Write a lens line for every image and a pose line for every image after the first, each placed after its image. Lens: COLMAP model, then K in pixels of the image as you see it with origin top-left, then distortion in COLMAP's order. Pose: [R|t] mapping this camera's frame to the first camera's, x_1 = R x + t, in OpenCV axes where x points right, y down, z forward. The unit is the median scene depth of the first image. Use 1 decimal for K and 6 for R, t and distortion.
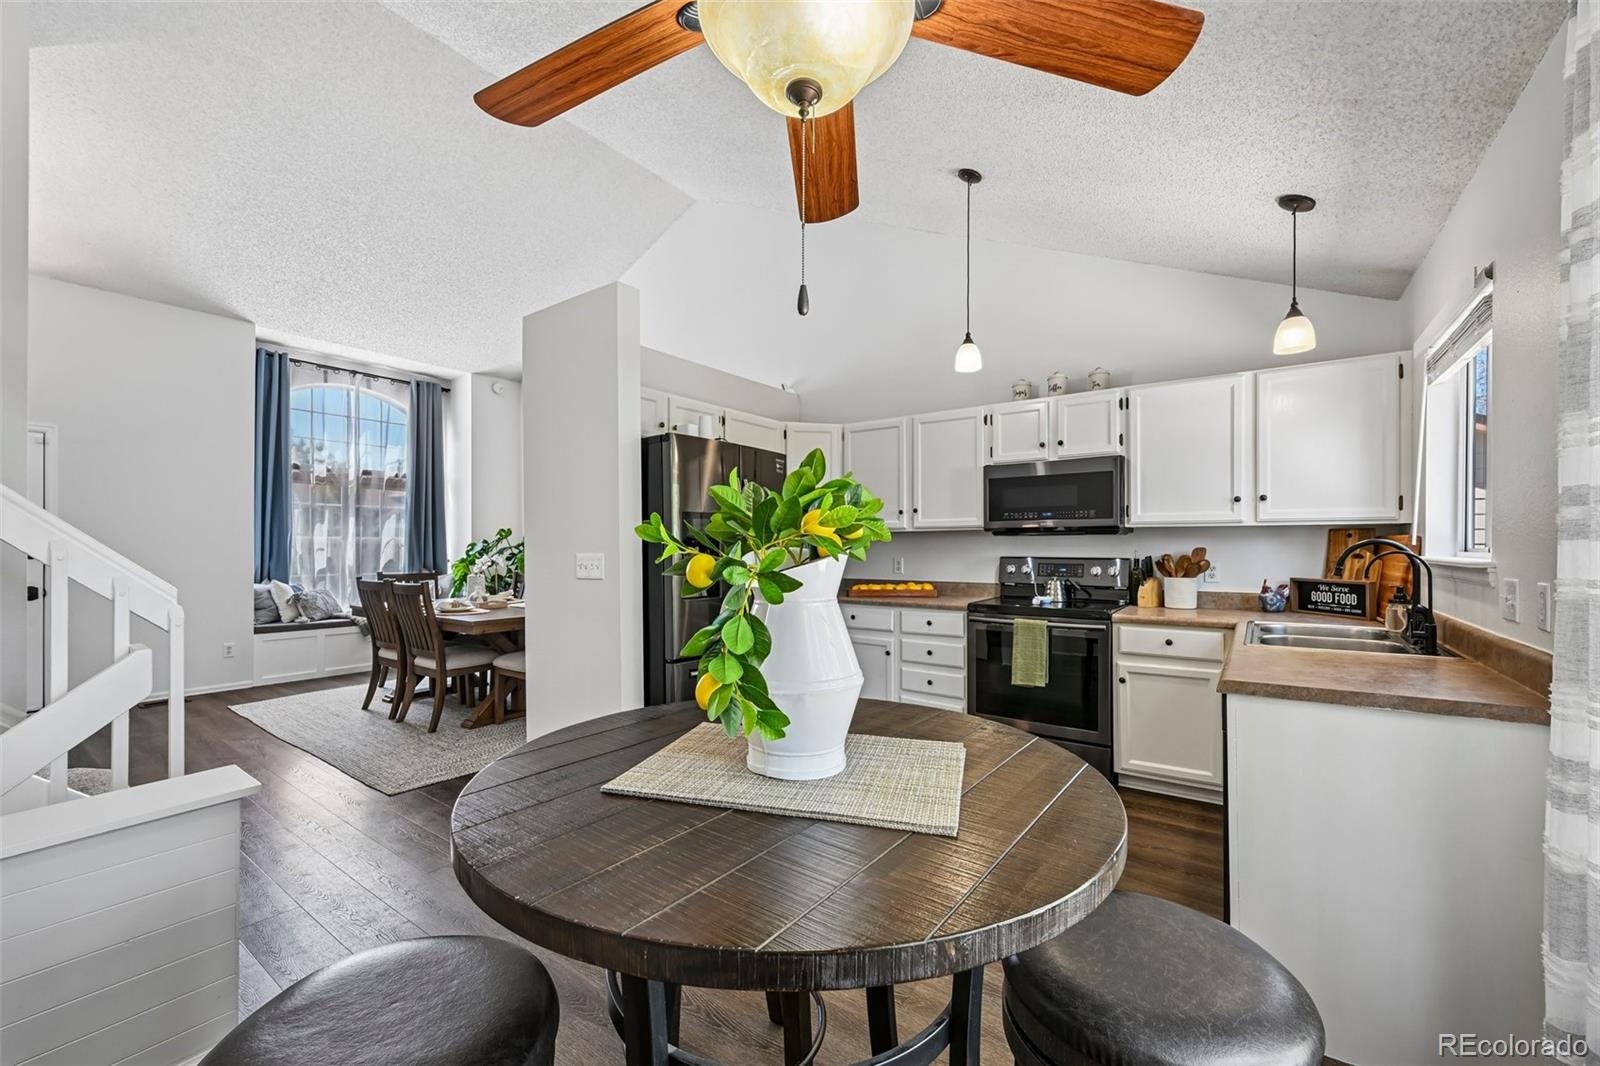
lens RADIAL K [[637.2, 0, 805.1], [0, 637.2, 540.4], [0, 0, 1]] dist [-0.001723, -0.000139]
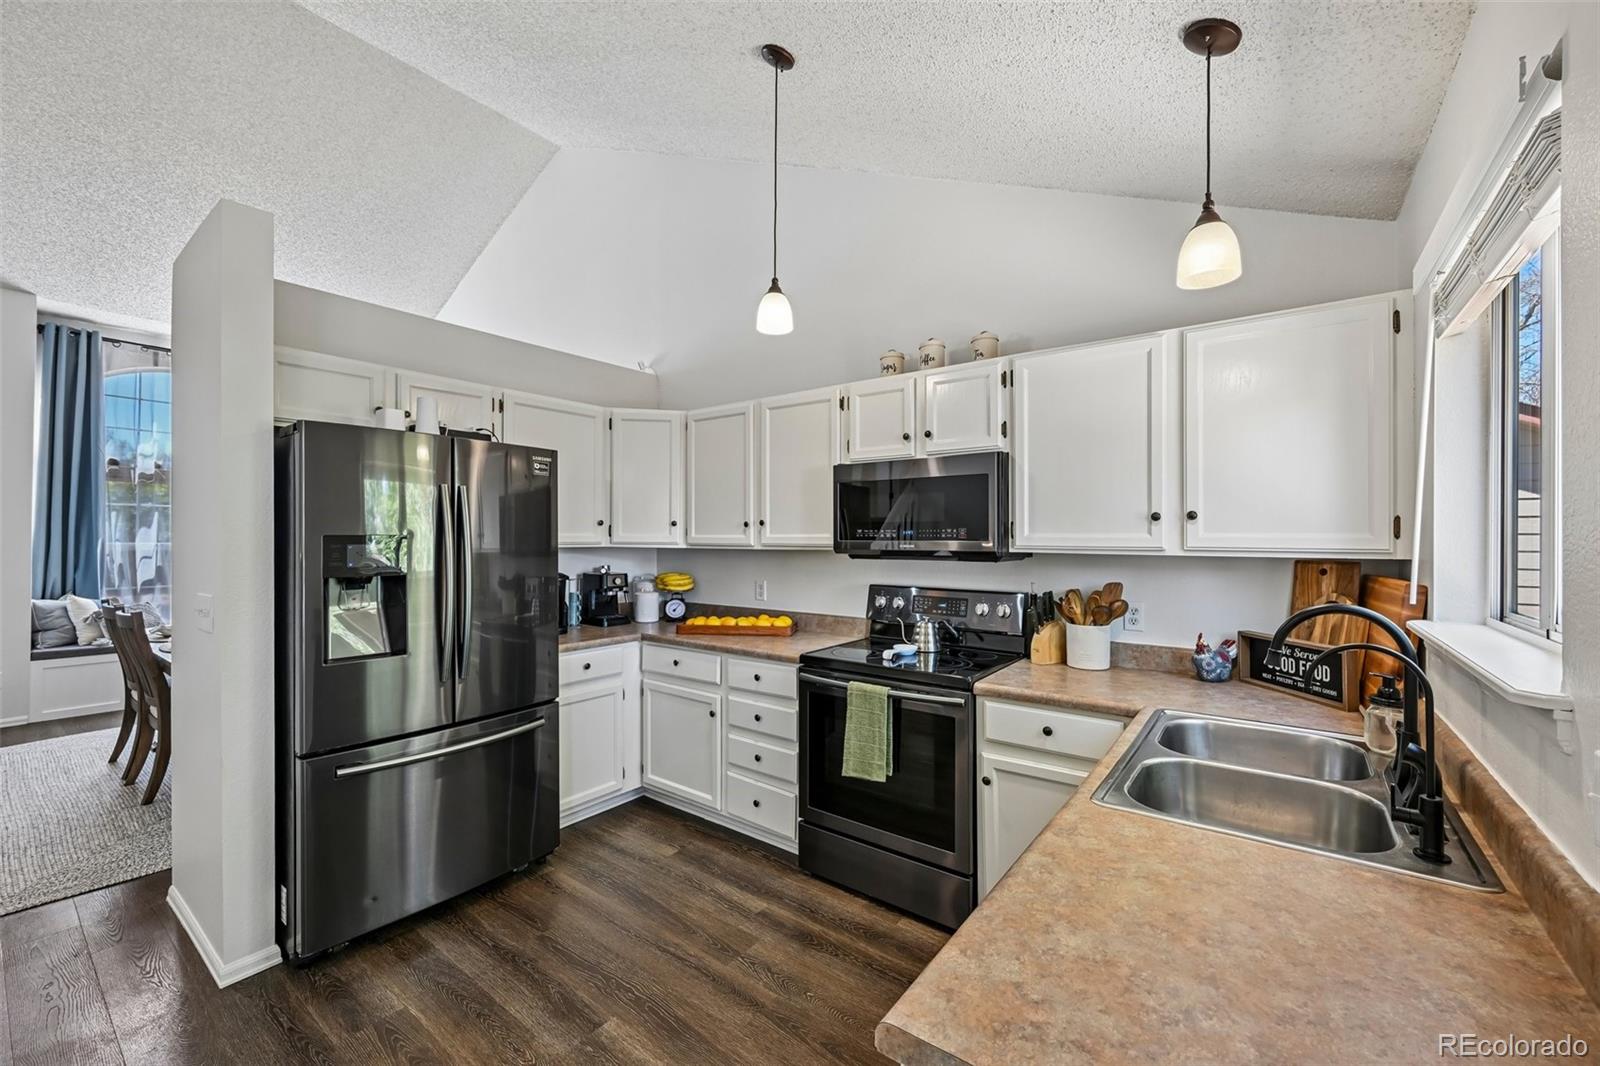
lens RADIAL K [[638.3, 0, 804.7], [0, 638.3, 527.7], [0, 0, 1]] dist [-0.002151, 0.000004]
pose [[0.999709, 0.002710, -0.023968, 0.289750], [-0.002871, 0.999974, -0.006678, -0.042908], [0.023949, 0.006745, 0.999690, 0.280864]]
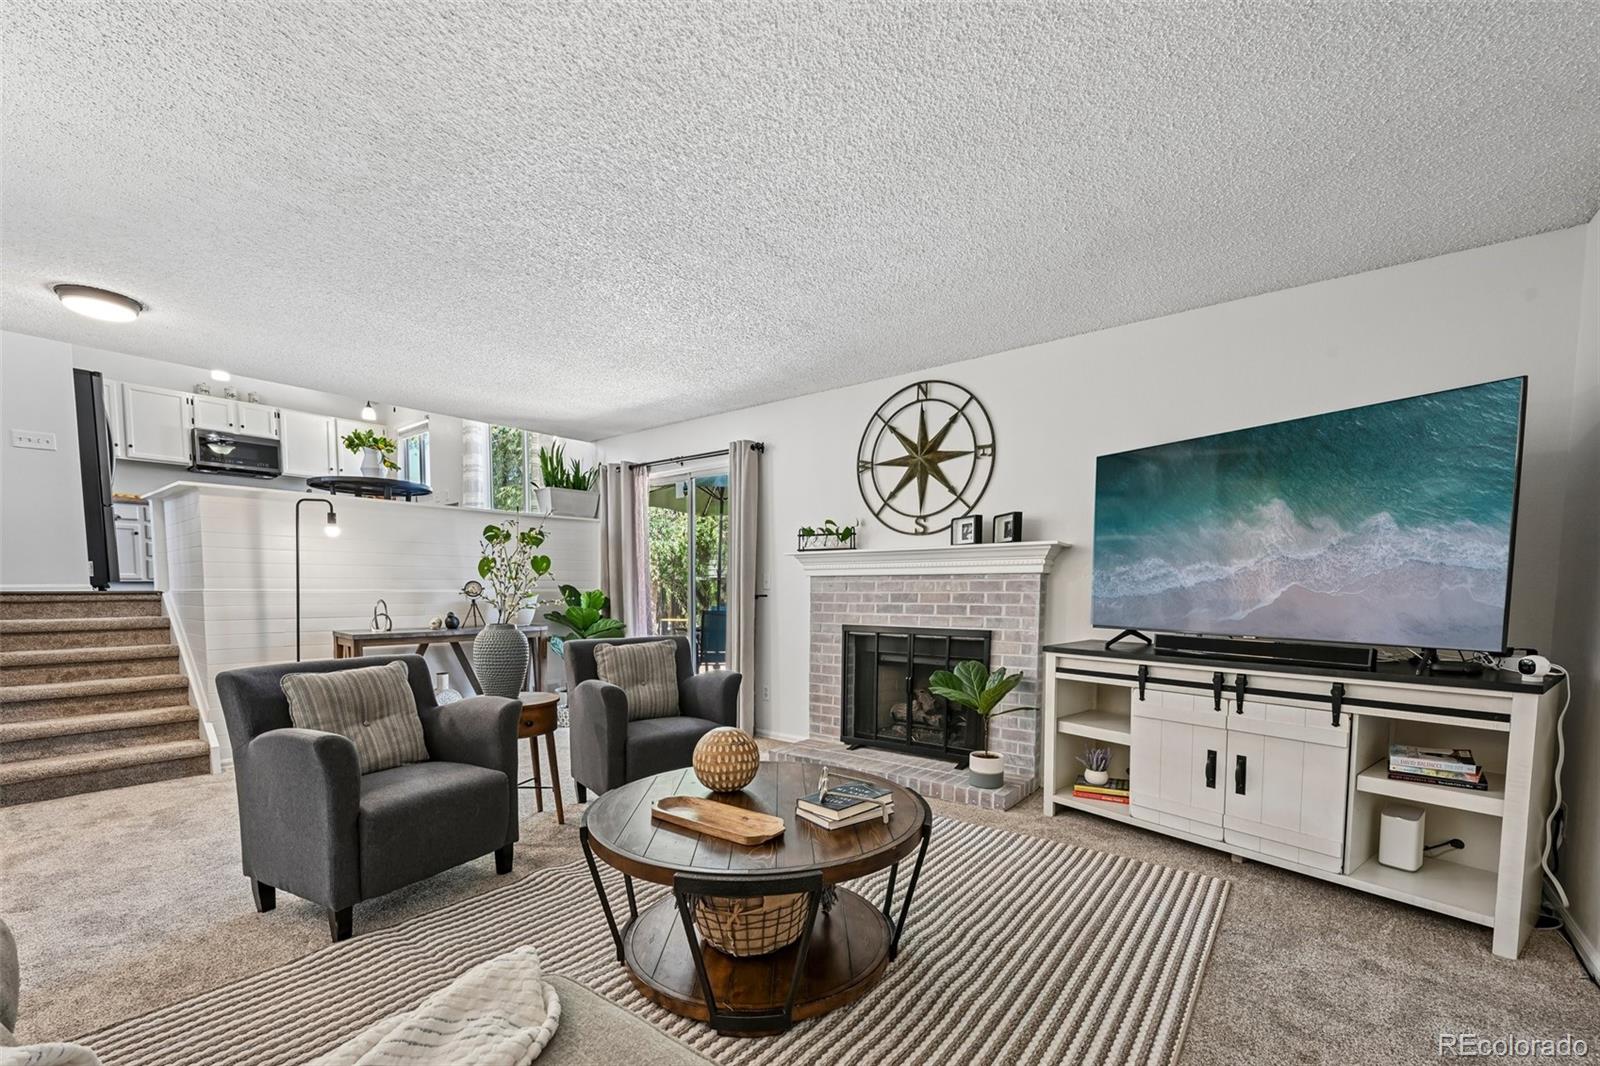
lens RADIAL K [[664.4, 0, 803.1], [0, 664.4, 640.4], [0, 0, 1]] dist [-0.000222, 0.000050]
pose [[0.045248, -0.080836, 0.995700, -1.667226], [-0.005318, 0.996687, 0.081158, 0.339549], [-0.998962, -0.008968, 0.044669, -0.845350]]
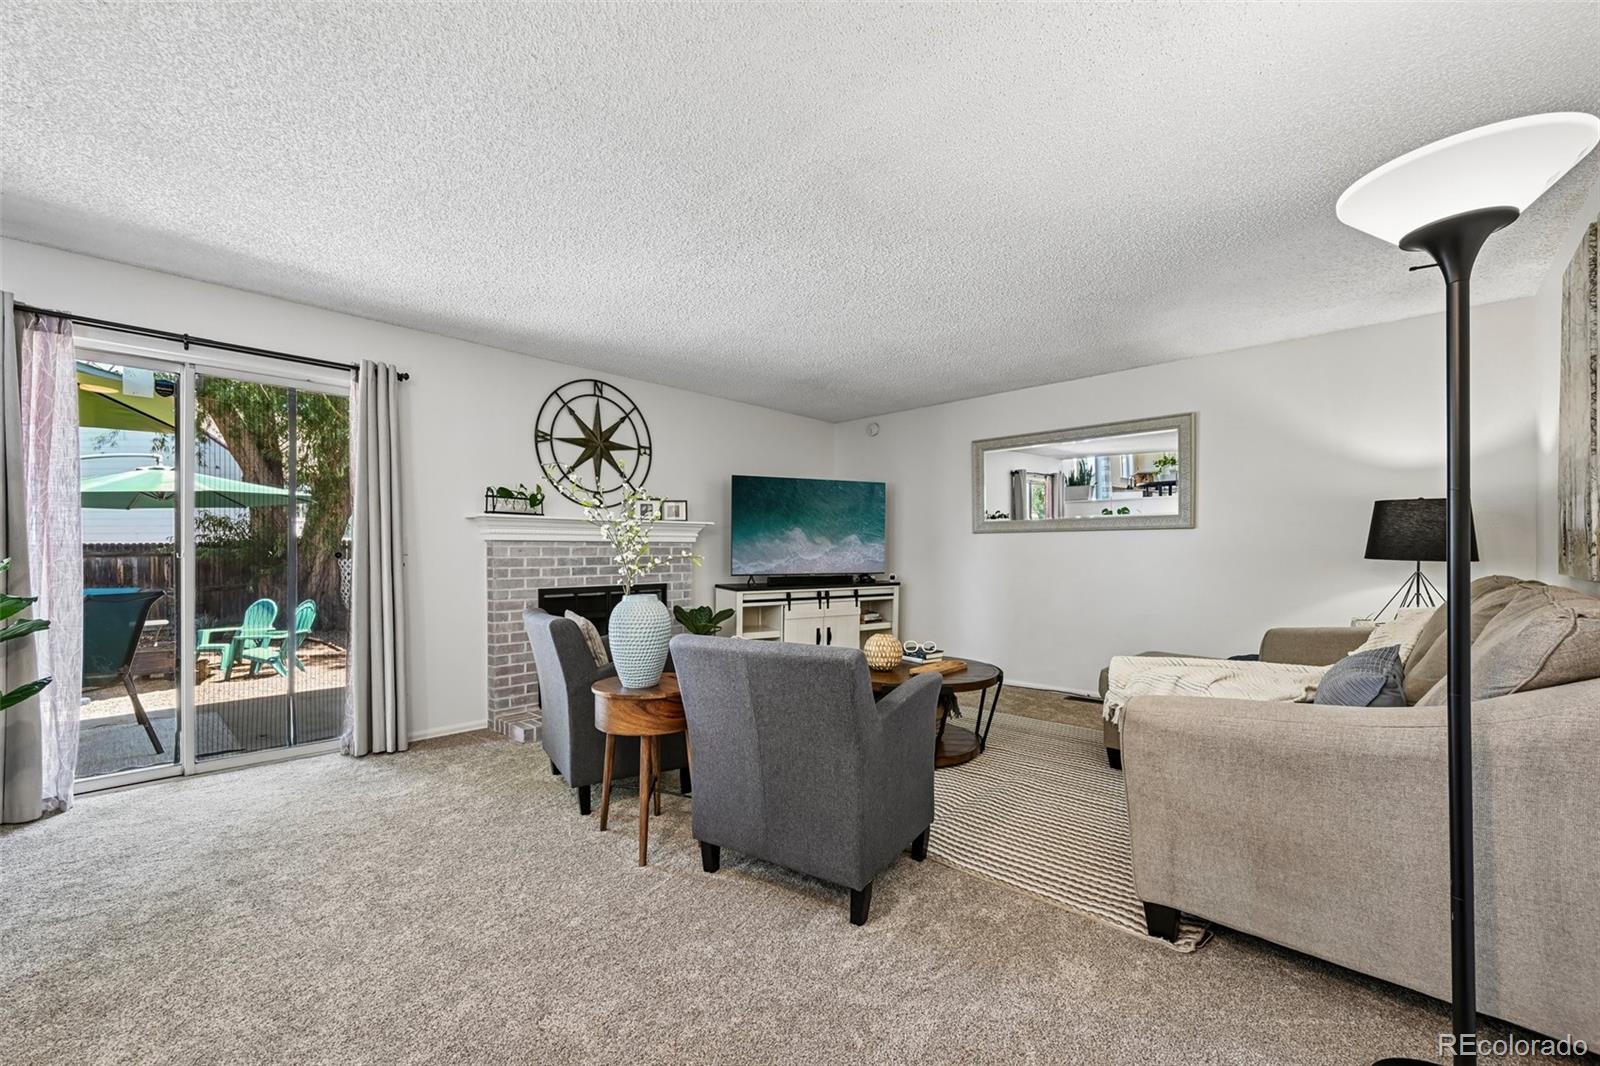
lens RADIAL K [[665.2, 0, 793.9], [0, 665.2, 579.9], [0, 0, 1]] dist [-0.001250, -0.000078]
pose [[-0.989751, -0.003055, 0.142771, -1.110263], [0.001724, 0.999442, 0.033343, 0.351846], [-0.142794, 0.033247, -0.989194, 0.253303]]
